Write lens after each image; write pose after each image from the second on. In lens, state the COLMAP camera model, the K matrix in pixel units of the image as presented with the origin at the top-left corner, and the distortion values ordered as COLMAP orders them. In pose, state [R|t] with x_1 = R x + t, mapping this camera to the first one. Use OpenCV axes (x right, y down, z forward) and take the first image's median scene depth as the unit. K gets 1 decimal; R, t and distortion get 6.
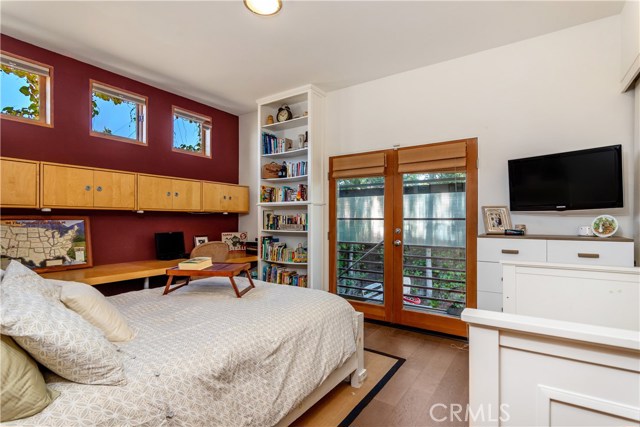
lens RADIAL K [[317.6, 0, 312.7], [0, 317.6, 216.7], [0, 0, 1]] dist [0.000164, -0.000124]
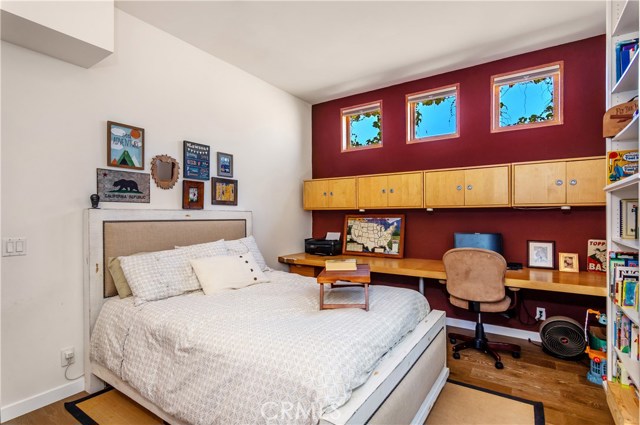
lens RADIAL K [[317.6, 0, 312.7], [0, 317.6, 215.7], [0, 0, 1]] dist [0.000164, -0.000124]
pose [[-0.007207, -0.002689, -0.999970, 0.467916], [0.006397, 0.999976, -0.002736, 0.004047], [0.999954, -0.006417, -0.007190, 0.698184]]
